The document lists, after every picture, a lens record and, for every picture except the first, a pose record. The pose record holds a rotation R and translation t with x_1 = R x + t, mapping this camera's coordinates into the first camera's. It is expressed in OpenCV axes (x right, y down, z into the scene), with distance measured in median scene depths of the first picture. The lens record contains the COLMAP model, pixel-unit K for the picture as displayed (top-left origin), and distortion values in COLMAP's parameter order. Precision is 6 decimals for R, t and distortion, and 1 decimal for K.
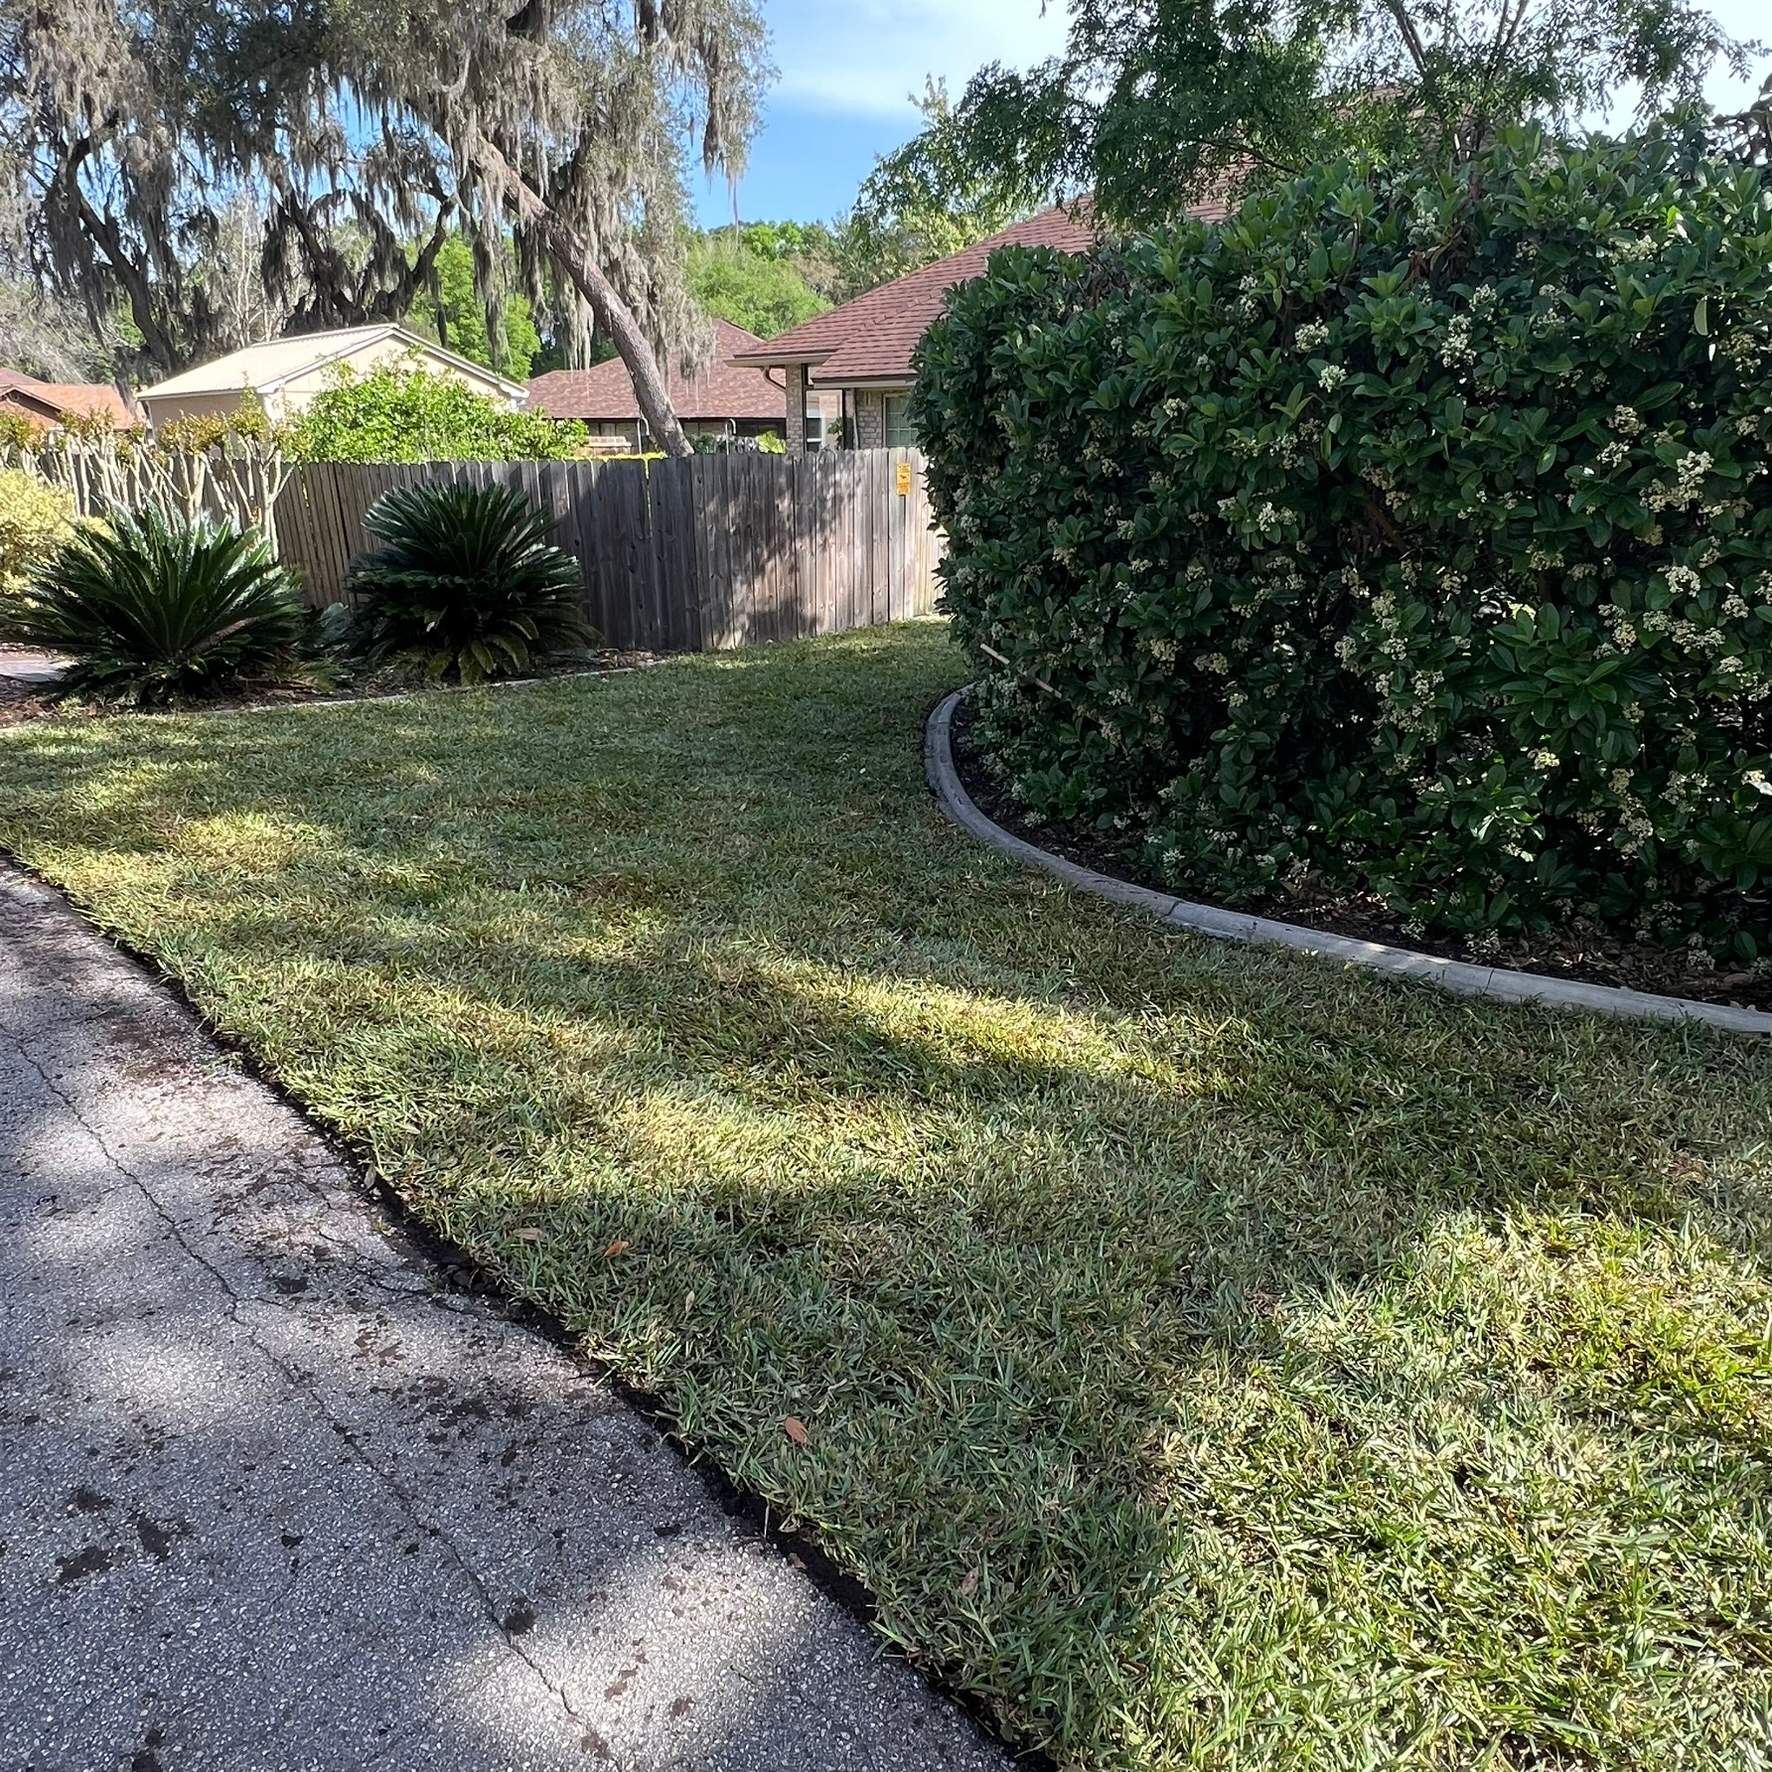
lens RADIAL K [[1319.6, 0, 882.9], [0, 1319.6, 890.1], [0, 0, 1]] dist [-0.001992, 0.018077]
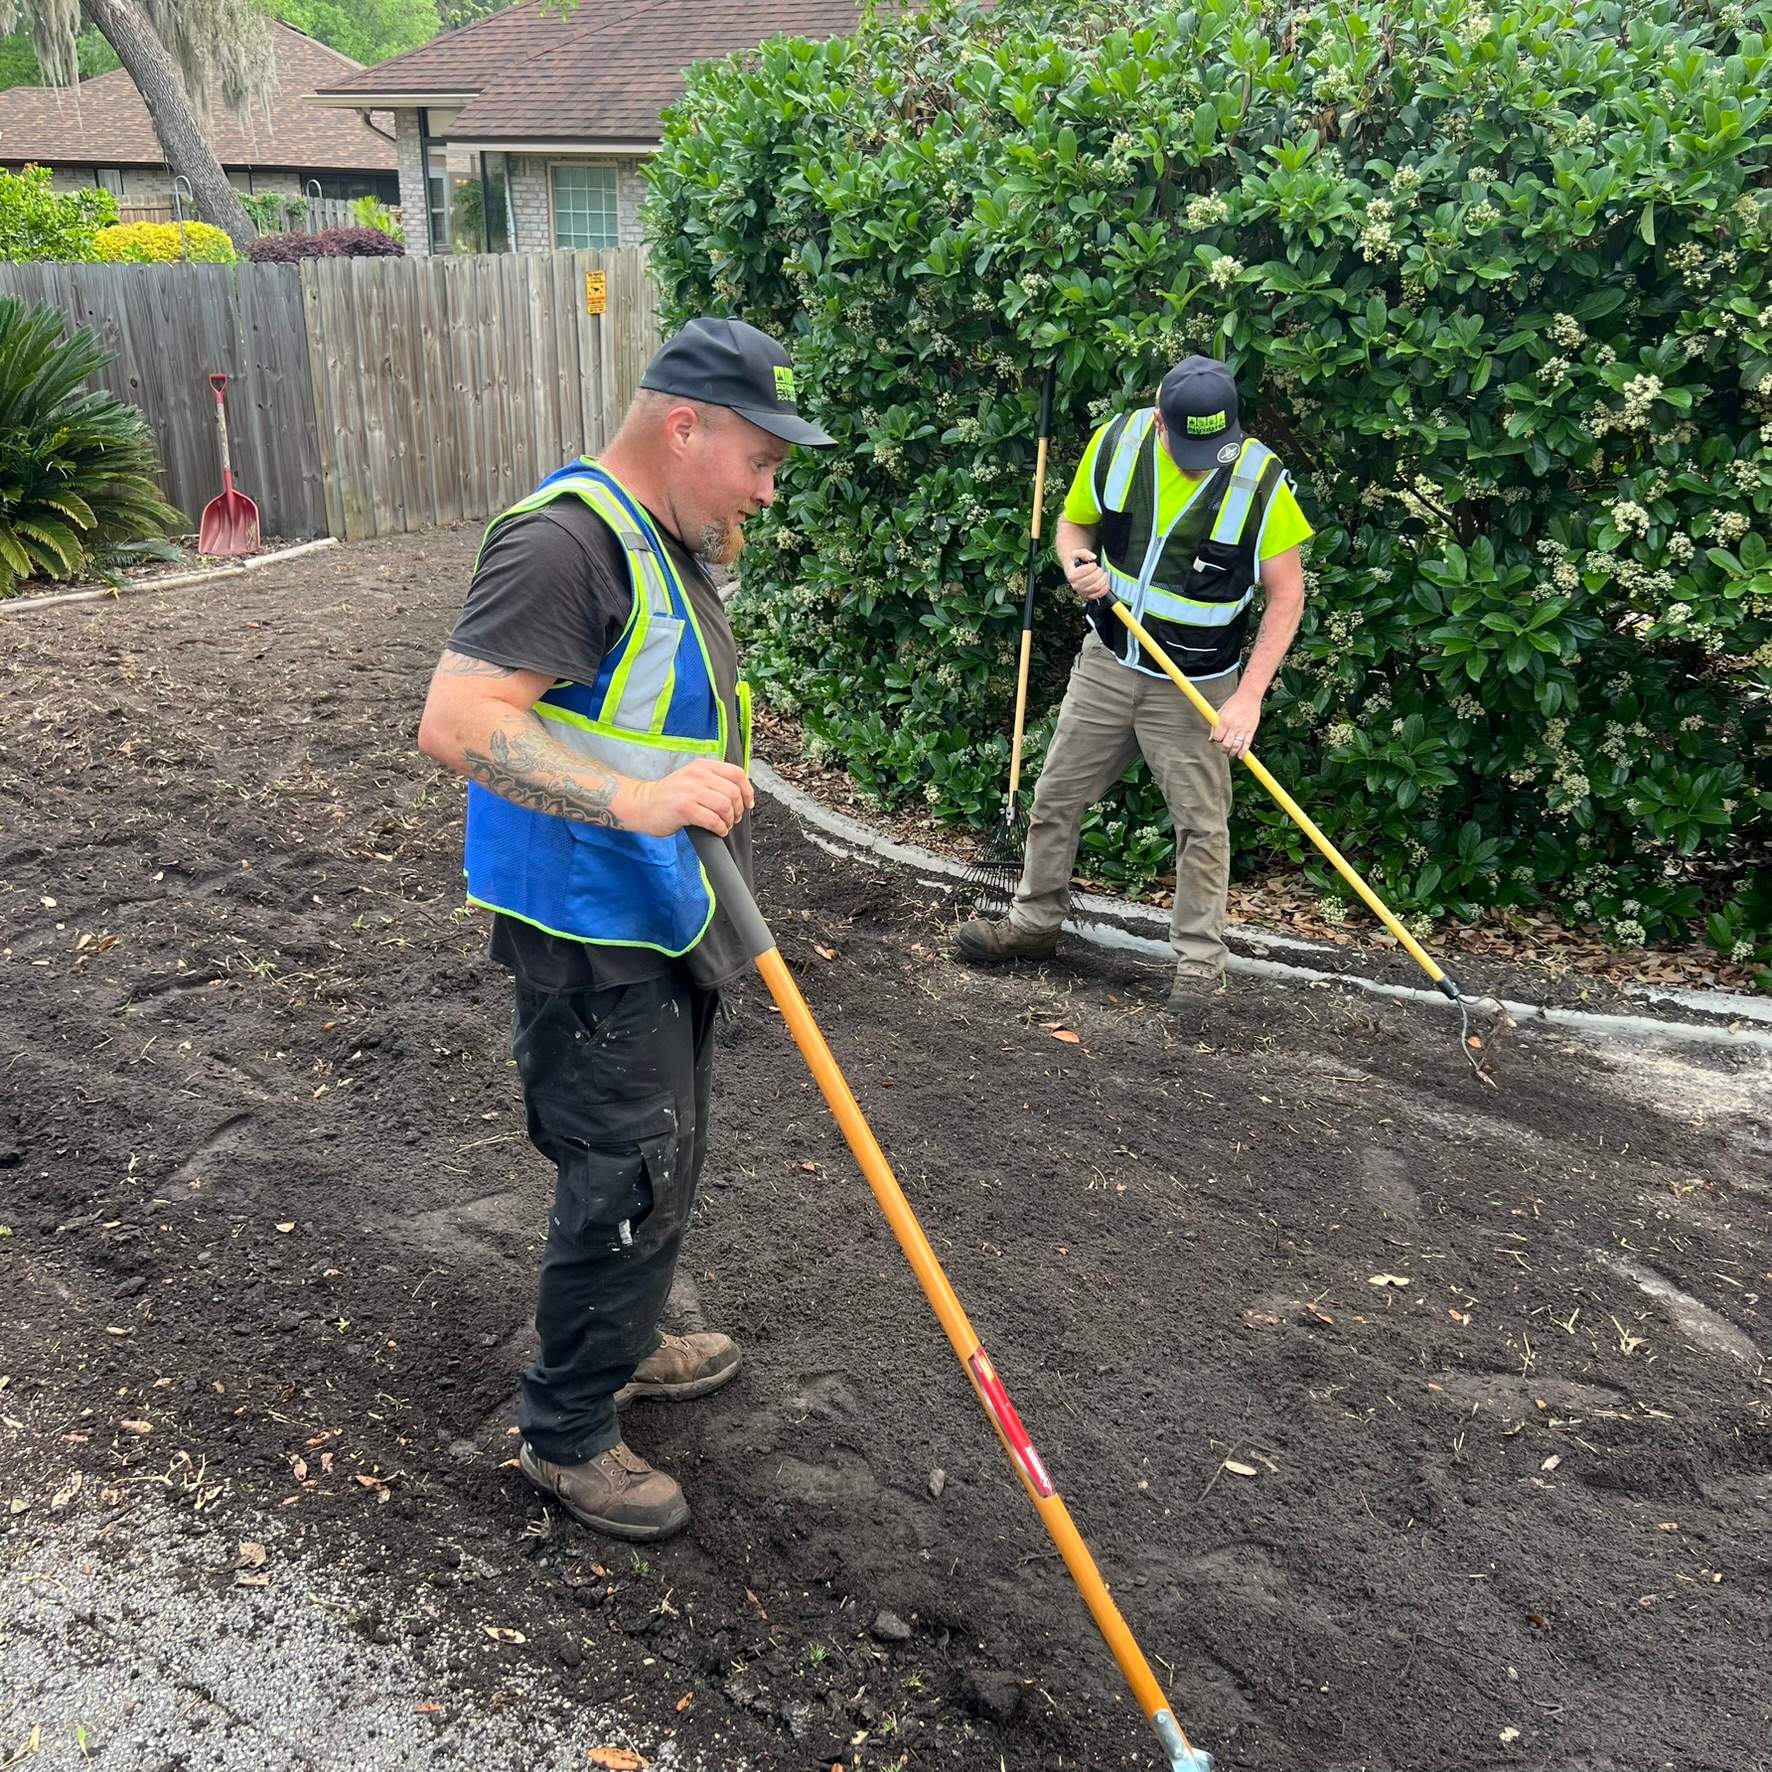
lens RADIAL K [[1787.1, 0, 891.3], [0, 1787.1, 892.4], [0, 0, 1]] dist [0.029055, 0.000000]
pose [[0.980501, -0.052812, 0.189284, -0.093866], [0.044929, 0.997944, 0.045700, -0.052955], [-0.191308, -0.036304, 0.980858, -0.067989]]
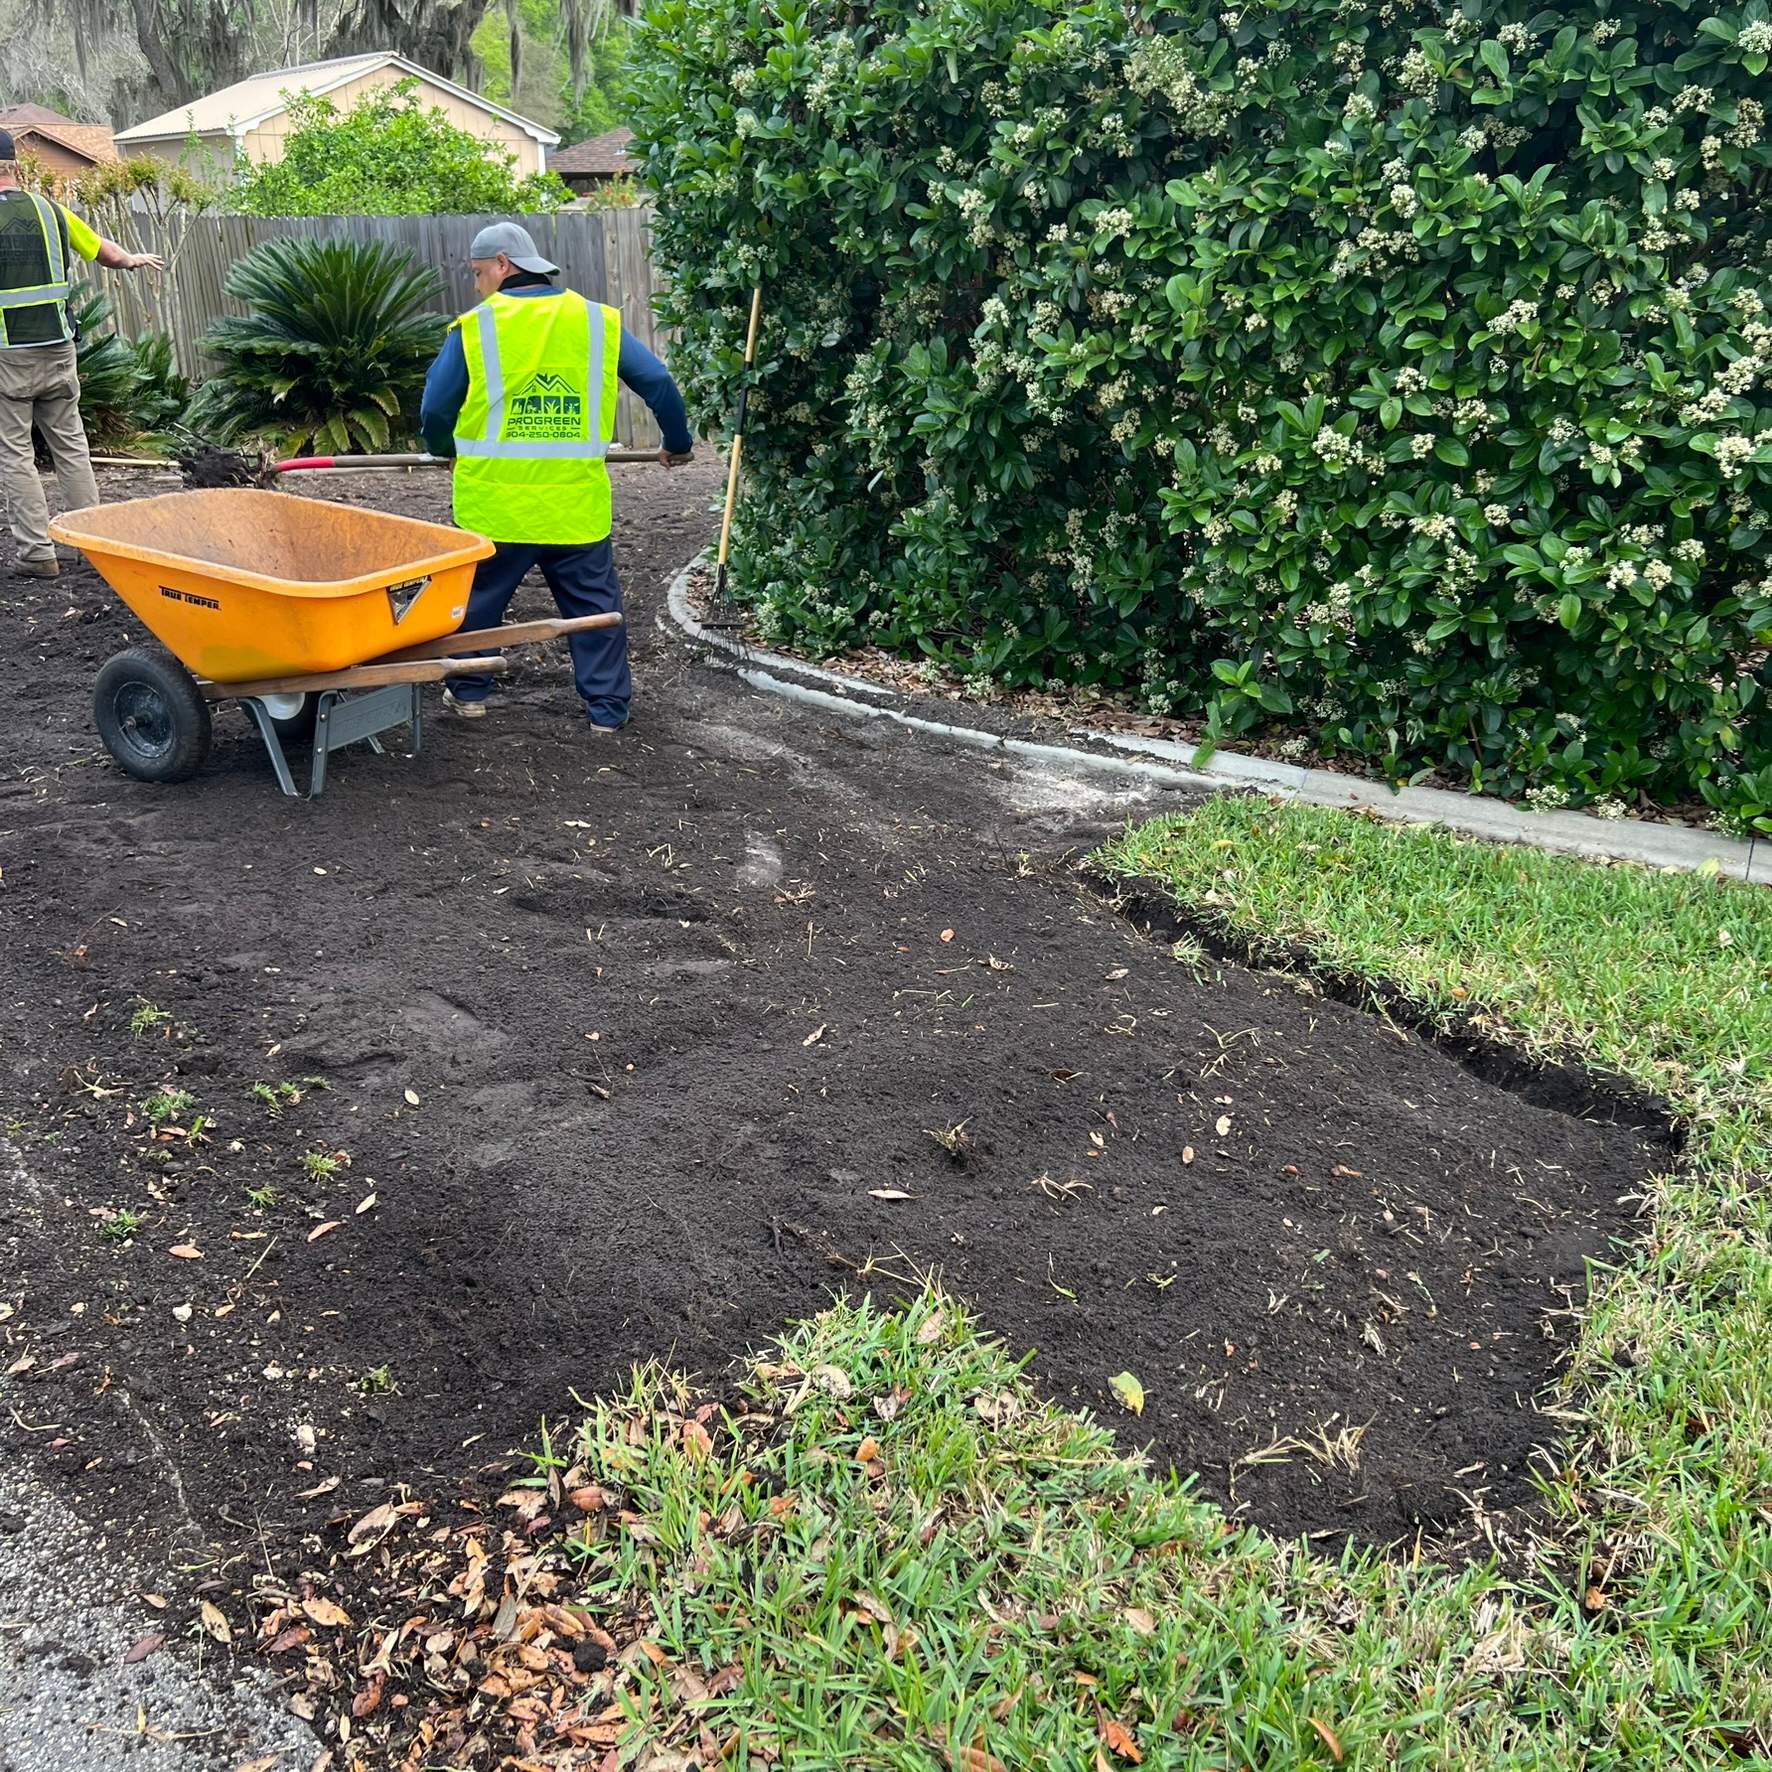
lens RADIAL K [[1787.1, 0, 892.3], [0, 1787.1, 886.5], [0, 0, 1]] dist [0.029055, 0.000000]
pose [[0.988349, 0.059106, -0.140258, 0.633361], [-0.054236, 0.997794, 0.038295, 0.155301], [0.142212, -0.030242, 0.989374, -0.404097]]
